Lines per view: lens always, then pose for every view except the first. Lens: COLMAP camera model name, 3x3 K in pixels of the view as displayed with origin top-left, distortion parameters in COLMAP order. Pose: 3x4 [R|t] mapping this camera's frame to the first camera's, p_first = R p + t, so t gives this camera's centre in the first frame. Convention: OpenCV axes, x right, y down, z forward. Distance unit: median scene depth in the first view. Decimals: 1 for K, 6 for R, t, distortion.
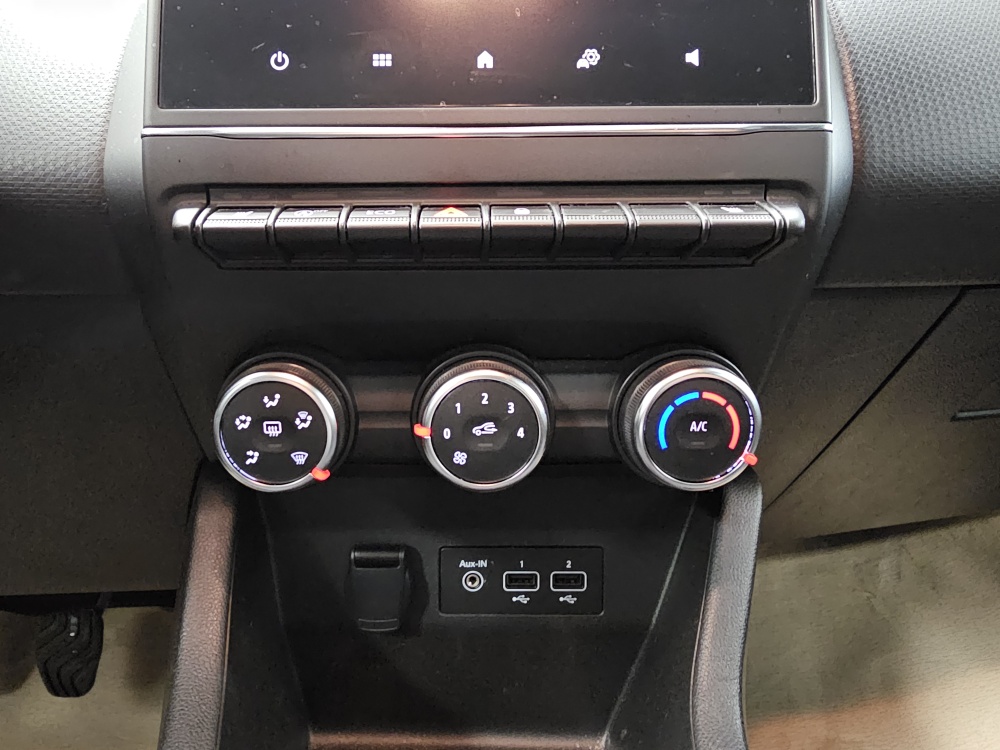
lens RADIAL K [[761.6, 0, 500.0], [0, 761.6, 375.0], [0, 0, 1]] dist [-0.019242, 0.003236]
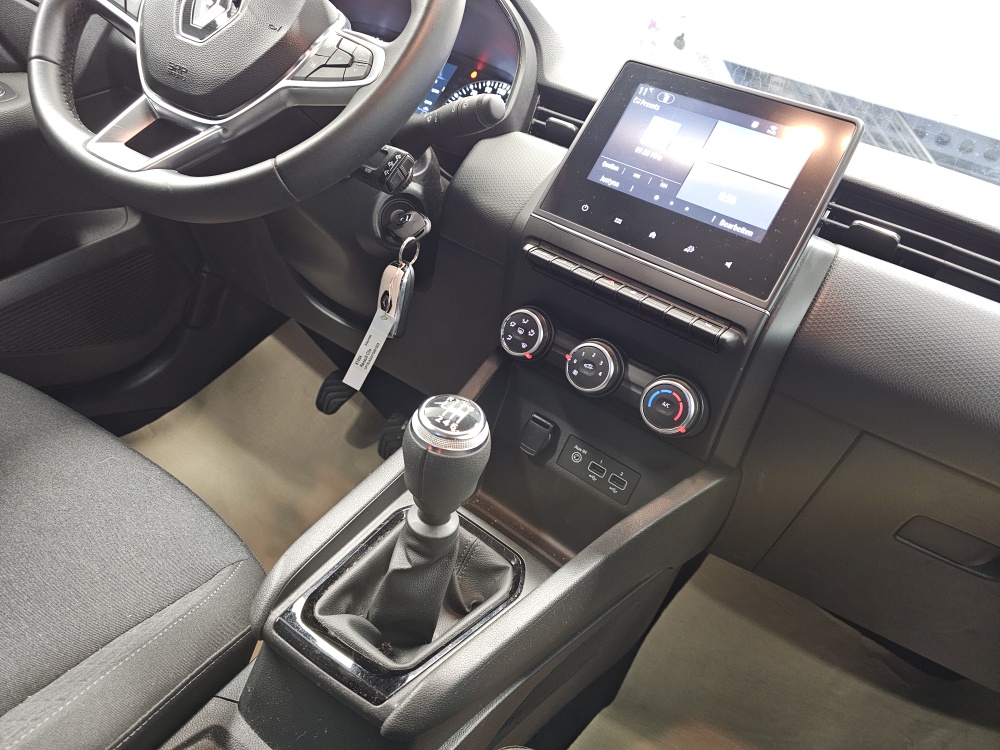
lens RADIAL K [[572.4, 0, 500.0], [0, 572.4, 375.0], [0, 0, 1]] dist [0.001957, -0.023456]
pose [[0.797361, 0.453651, -0.398015, 0.502414], [-0.463077, 0.882832, 0.078534, 0.081943], [0.387007, 0.121692, 0.914011, -0.825138]]
